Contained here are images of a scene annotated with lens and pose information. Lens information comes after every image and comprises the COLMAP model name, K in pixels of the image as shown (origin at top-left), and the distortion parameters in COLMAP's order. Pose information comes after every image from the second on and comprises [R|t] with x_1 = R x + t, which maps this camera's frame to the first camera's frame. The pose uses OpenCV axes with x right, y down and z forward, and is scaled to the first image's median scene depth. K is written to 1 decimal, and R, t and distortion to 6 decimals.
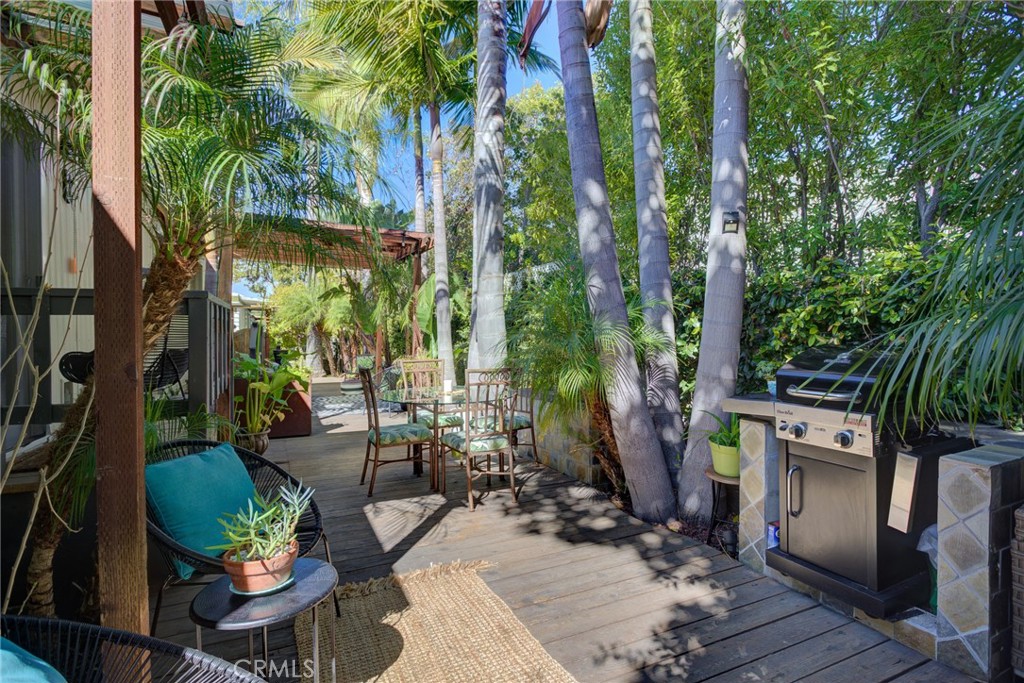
lens RADIAL K [[503.0, 0, 510.5], [0, 503.0, 338.0], [0, 0, 1]] dist [-0.014710, 0.005882]
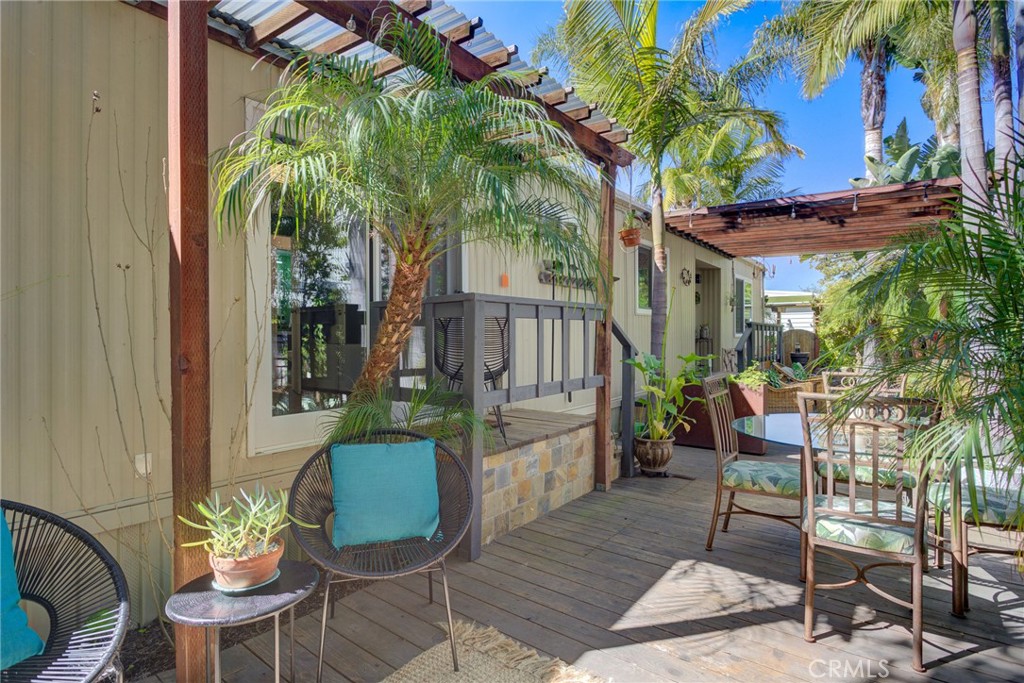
lens RADIAL K [[503.0, 0, 513.9], [0, 503.0, 341.7], [0, 0, 1]] dist [-0.014710, 0.005882]
pose [[0.458516, 0.007135, -0.888657, 0.253709], [-0.003001, 0.999974, 0.006481, 0.000332], [0.888681, -0.000305, 0.458526, 0.407308]]
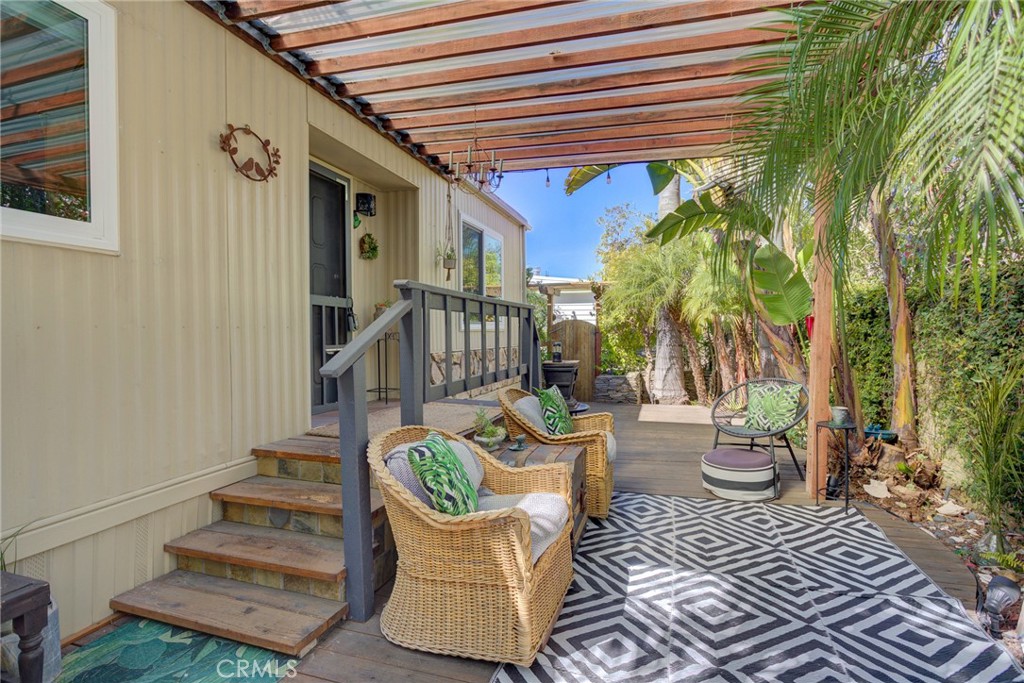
lens RADIAL K [[503.0, 0, 513.3], [0, 503.0, 340.0], [0, 0, 1]] dist [-0.014710, 0.005882]
pose [[0.746327, 0.010637, -0.665494, -0.554367], [-0.001592, 0.999898, 0.014196, -0.003535], [0.665577, -0.009536, 0.746268, 1.777977]]
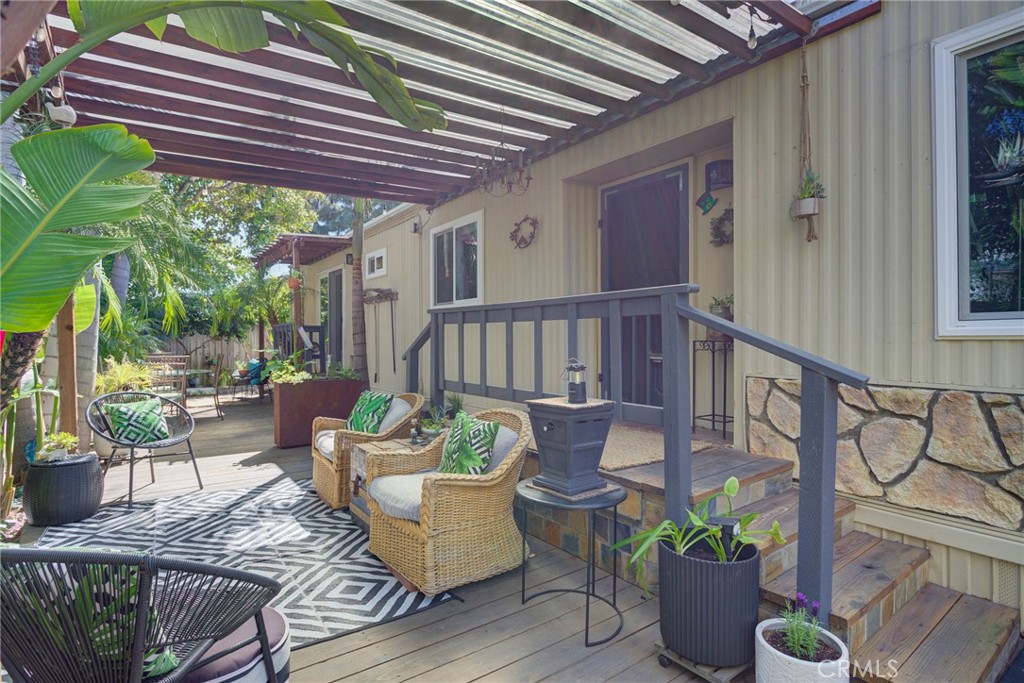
lens RADIAL K [[503.0, 0, 509.3], [0, 503.0, 341.1], [0, 0, 1]] dist [-0.014710, 0.005882]
pose [[-0.980855, 0.007324, -0.194603, -1.069703], [0.004242, 0.999859, 0.016250, -0.020974], [0.194694, 0.015114, -0.980747, 3.318126]]
